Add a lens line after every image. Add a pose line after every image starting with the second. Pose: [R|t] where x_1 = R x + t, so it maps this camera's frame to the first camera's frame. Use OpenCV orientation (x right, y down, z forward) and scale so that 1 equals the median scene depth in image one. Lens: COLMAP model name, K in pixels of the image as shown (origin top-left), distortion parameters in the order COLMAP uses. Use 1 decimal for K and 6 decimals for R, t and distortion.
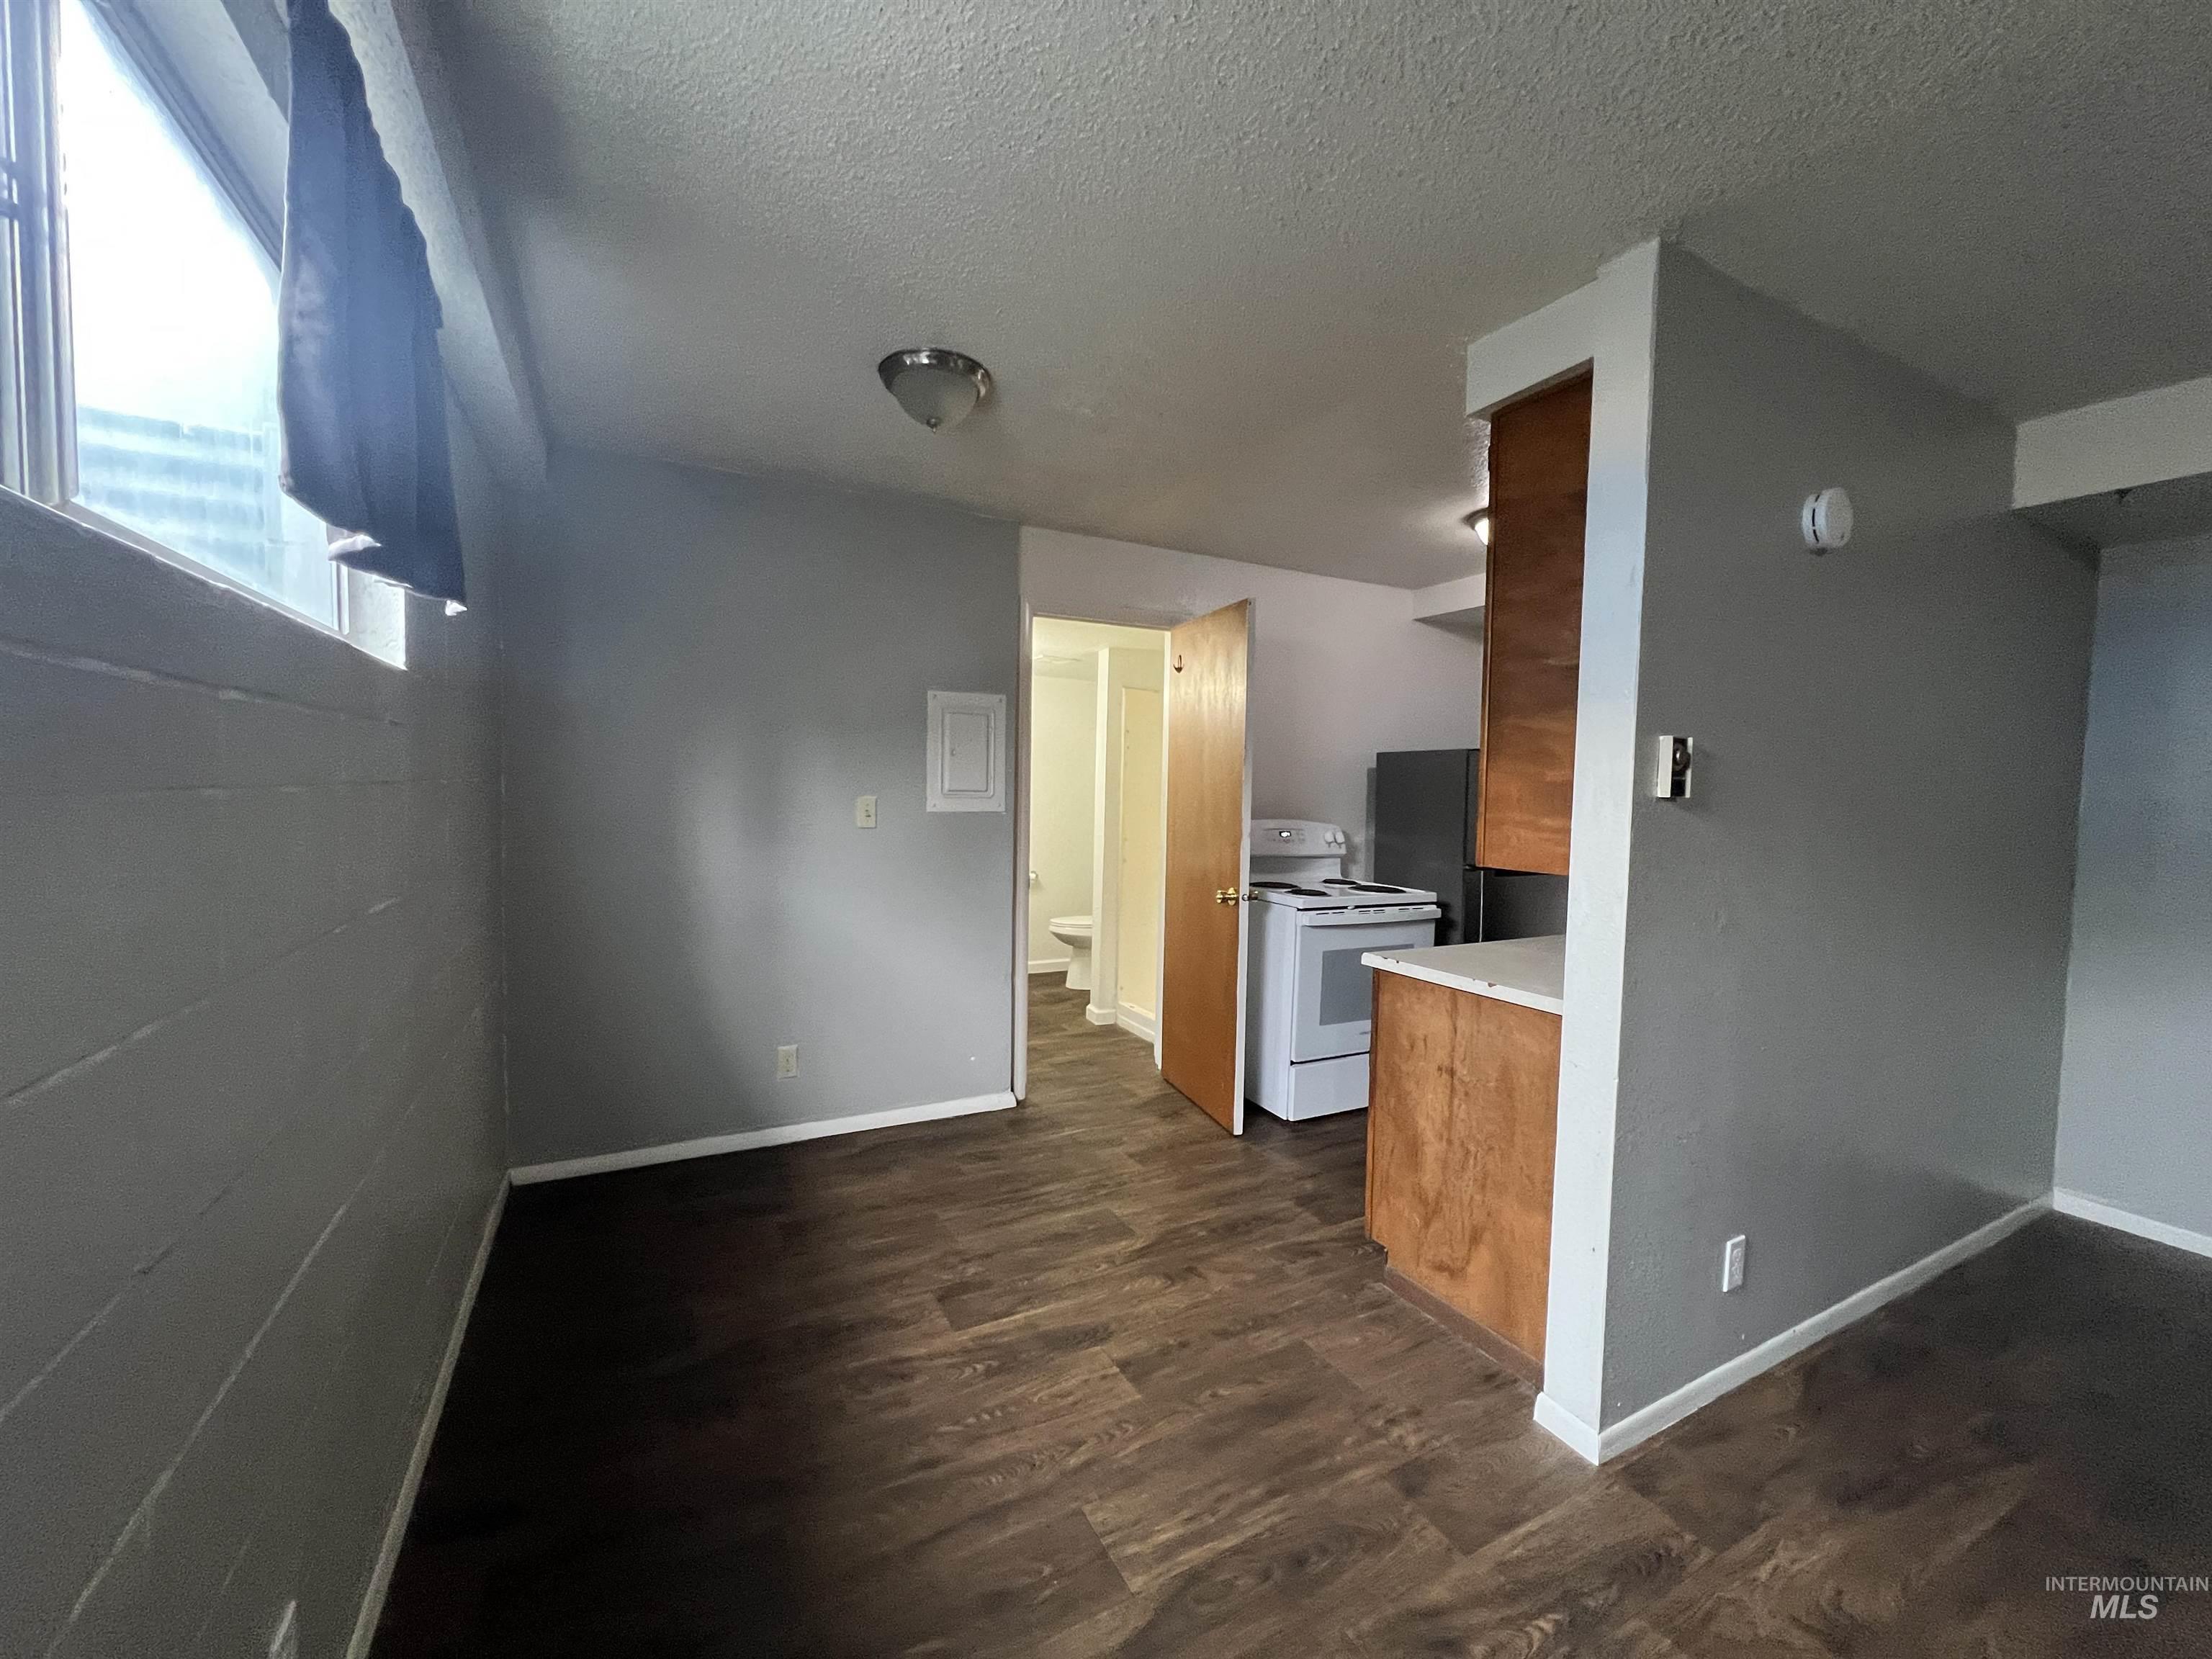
lens RADIAL K [[883.5, 0, 1098.6], [0, 883.5, 824.0], [0, 0, 1]] dist [-0.001117, 0.000042]
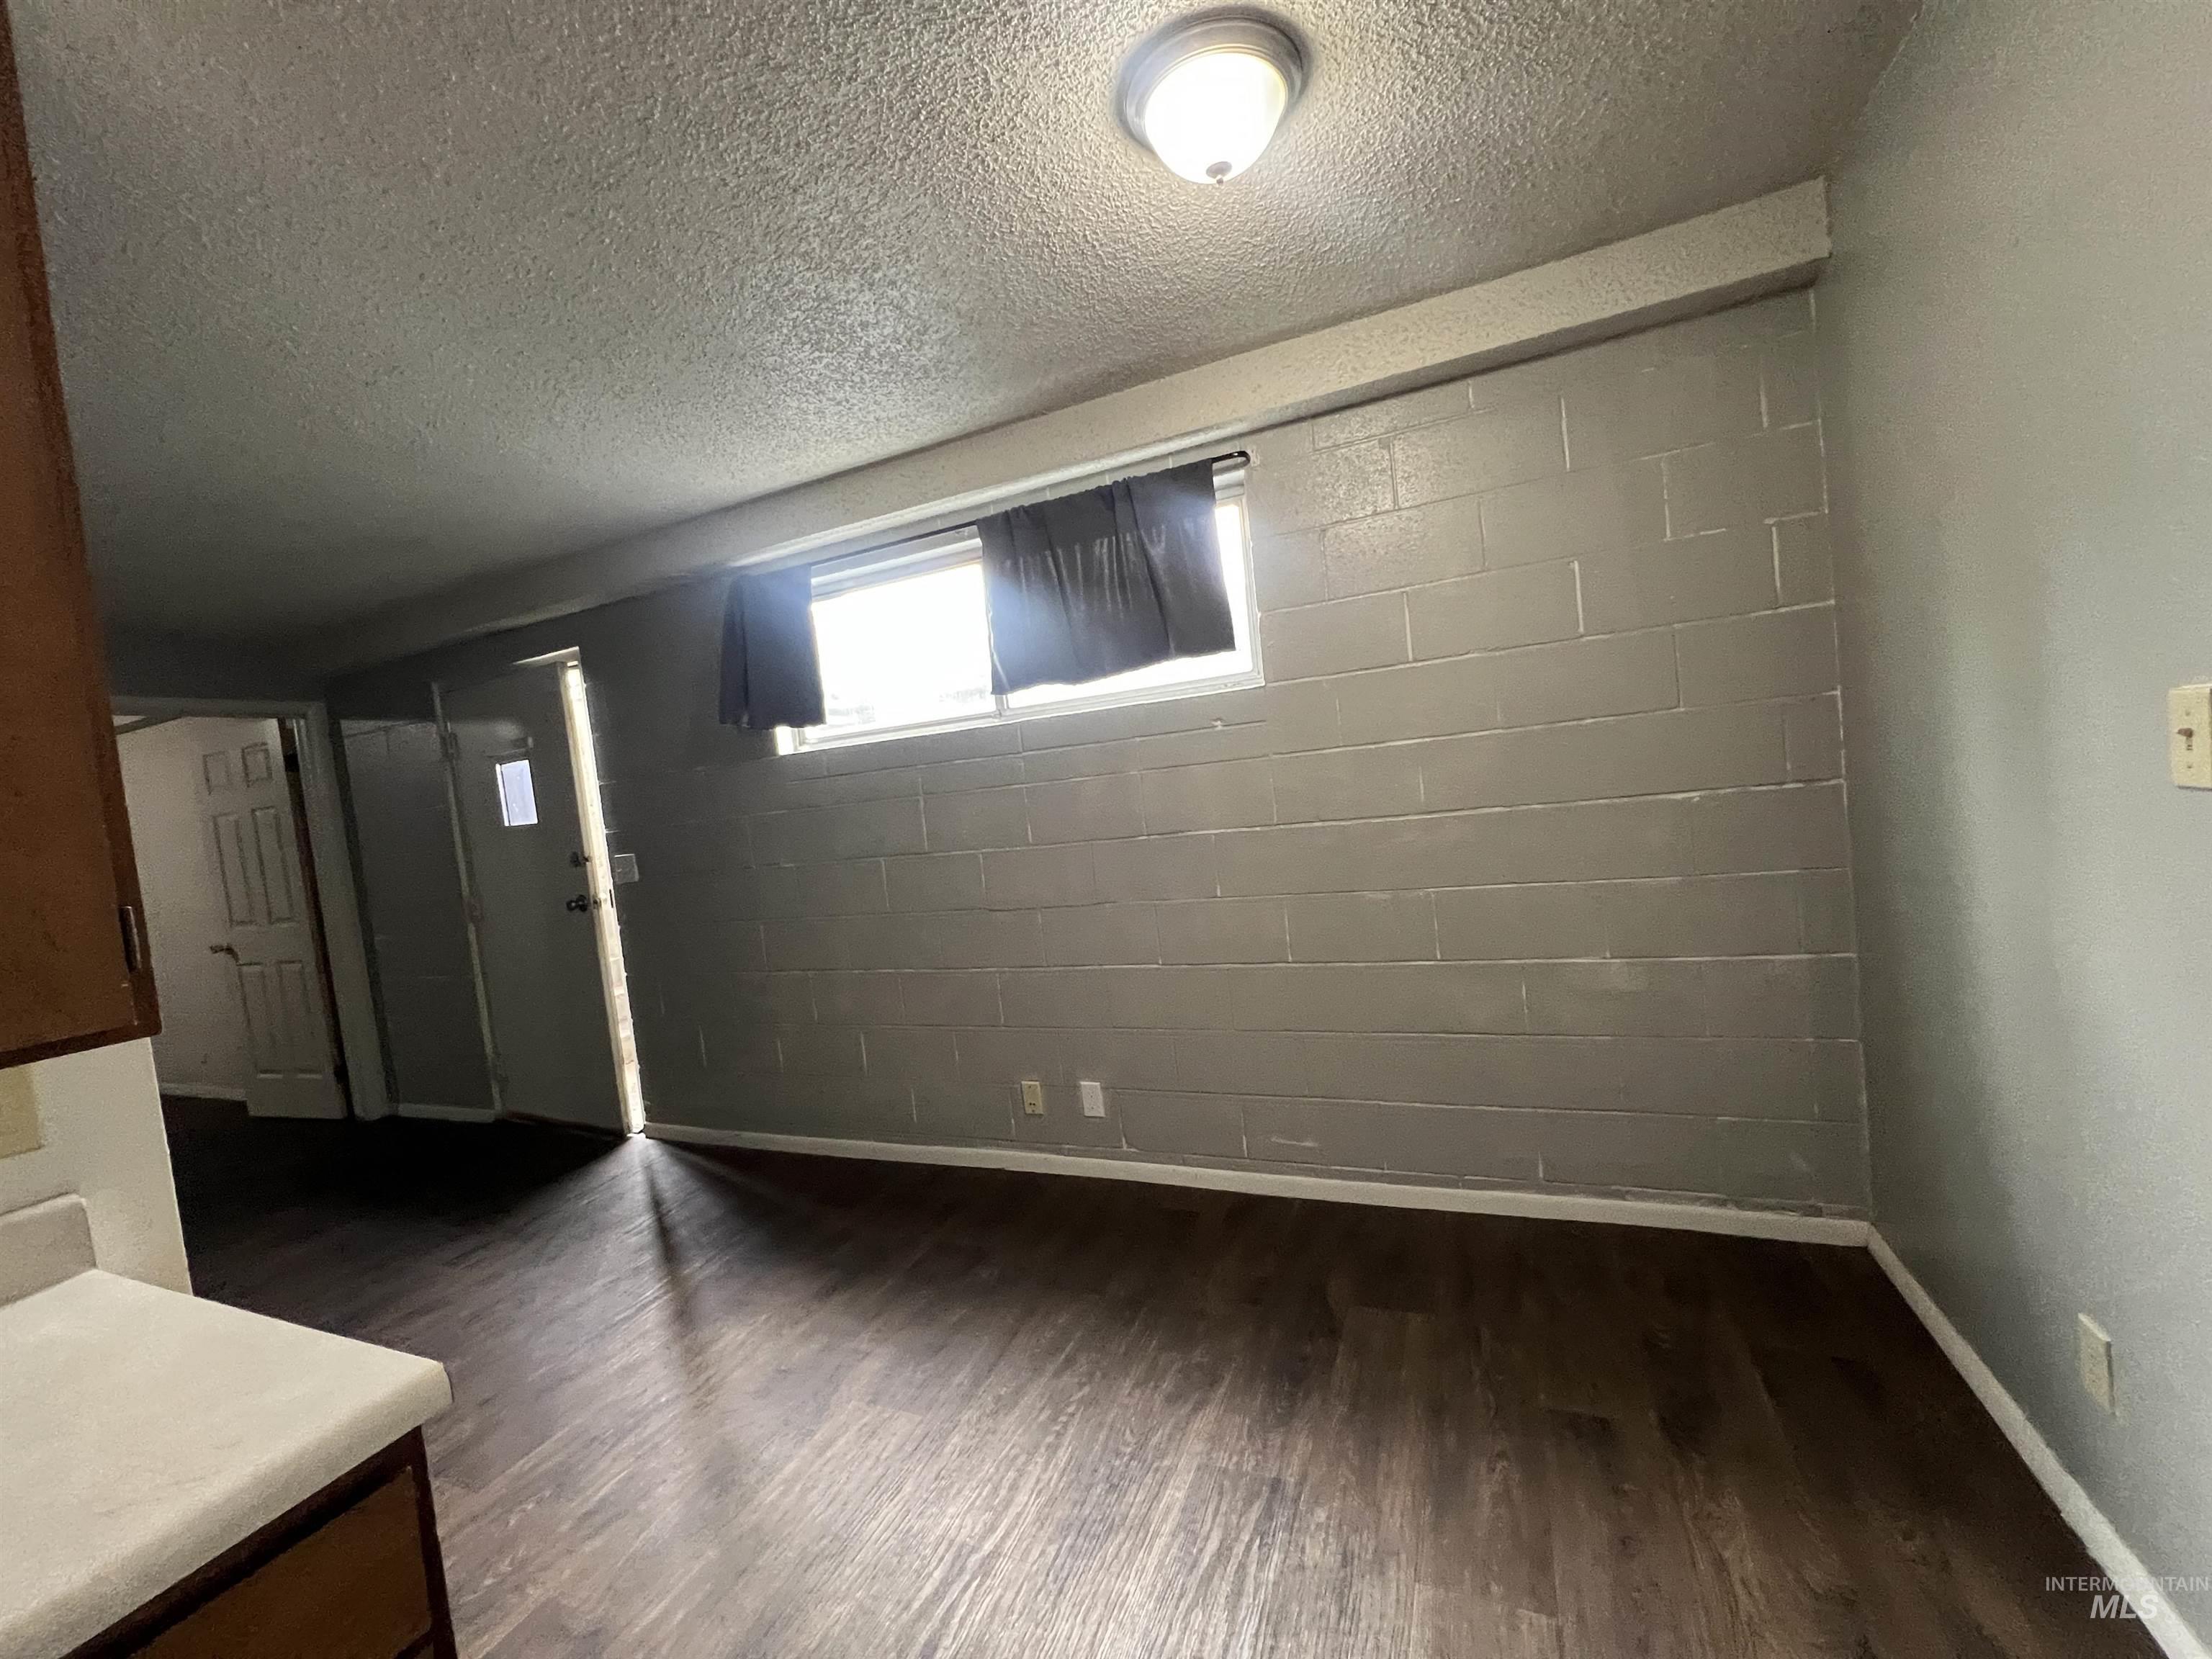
lens RADIAL K [[883.6, 0, 1101.2], [0, 883.6, 829.6], [0, 0, 1]] dist [-0.000291, 0.000353]
pose [[-0.779373, 0.099913, -0.618542, 0.290536], [0.064632, 0.994758, 0.079246, -0.041266], [0.623218, 0.021785, -0.781745, 1.354824]]
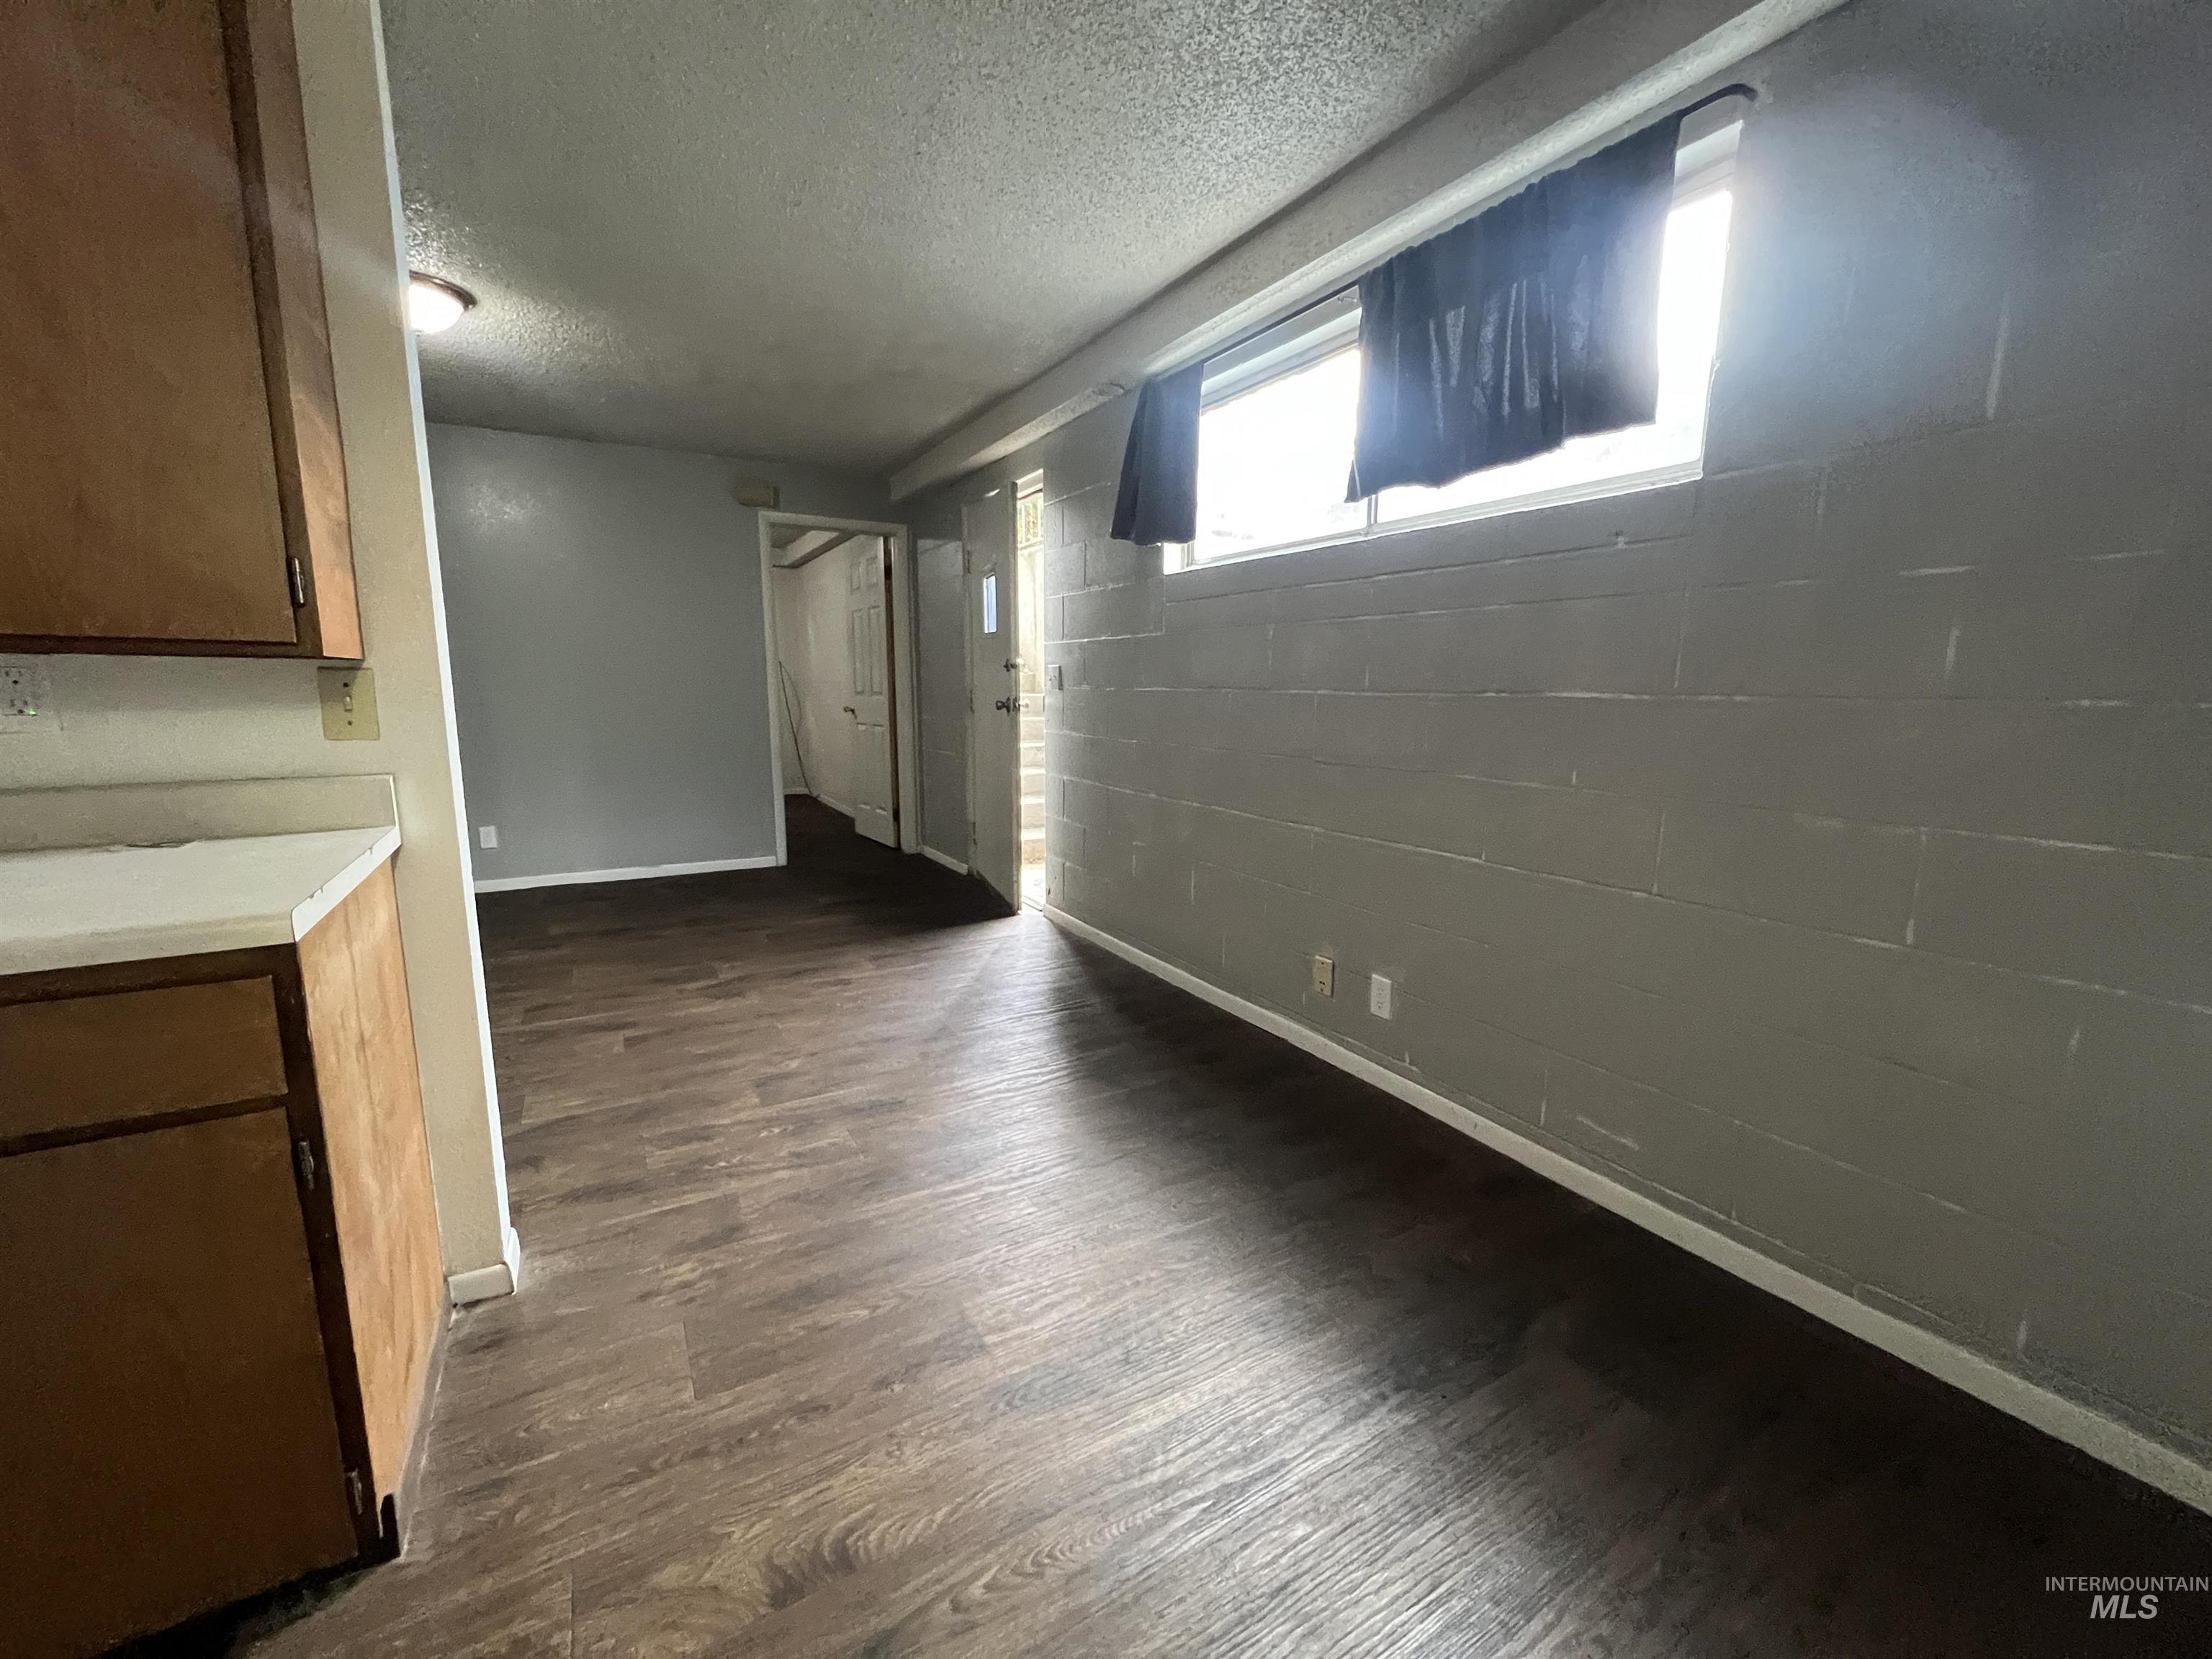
lens RADIAL K [[883.8, 0, 1102.5], [0, 883.8, 826.8], [0, 0, 1]] dist [-0.001981, -0.000031]
pose [[-0.998862, -0.020345, -0.043142, -0.030512], [-0.028778, 0.978355, 0.204923, 0.022101], [0.038039, 0.205932, -0.977827, 1.367412]]
